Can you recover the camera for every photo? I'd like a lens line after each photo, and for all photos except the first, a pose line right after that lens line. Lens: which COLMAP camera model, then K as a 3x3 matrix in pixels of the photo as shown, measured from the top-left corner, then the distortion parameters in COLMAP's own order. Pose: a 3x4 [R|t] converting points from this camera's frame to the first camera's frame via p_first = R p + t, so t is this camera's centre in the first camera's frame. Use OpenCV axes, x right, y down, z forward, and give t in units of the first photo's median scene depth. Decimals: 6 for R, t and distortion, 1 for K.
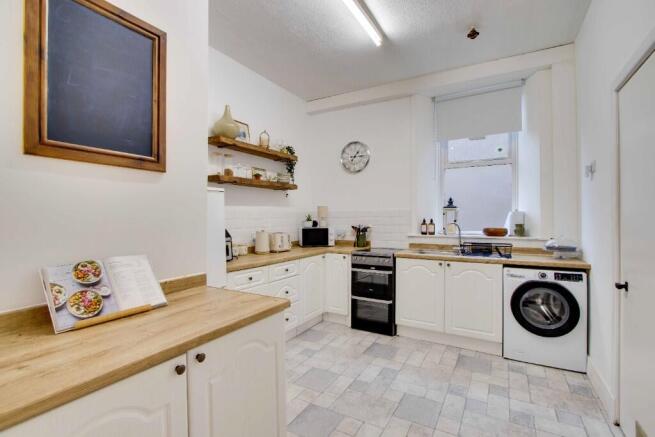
lens RADIAL K [[310.4, 0, 321.4], [0, 310.4, 217.9], [0, 0, 1]] dist [-0.021585, 0.001380]
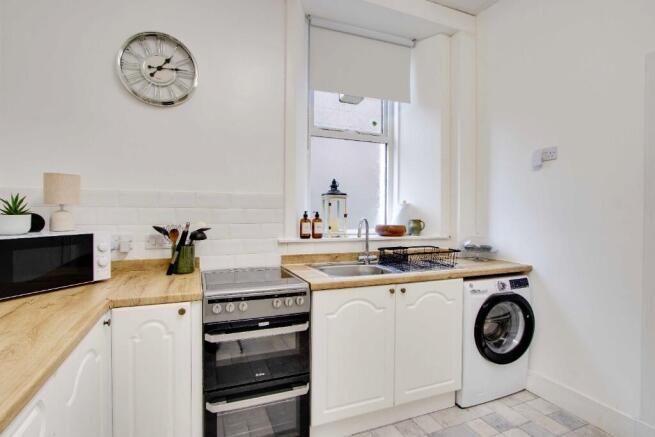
lens RADIAL K [[310.4, 0, 321.4], [0, 310.4, 217.9], [0, 0, 1]] dist [-0.021585, 0.001380]
pose [[0.588775, -0.004326, 0.808286, -0.128358], [-0.010840, 0.999853, 0.013247, 0.007083], [-0.808224, -0.016561, 0.588642, 0.651744]]
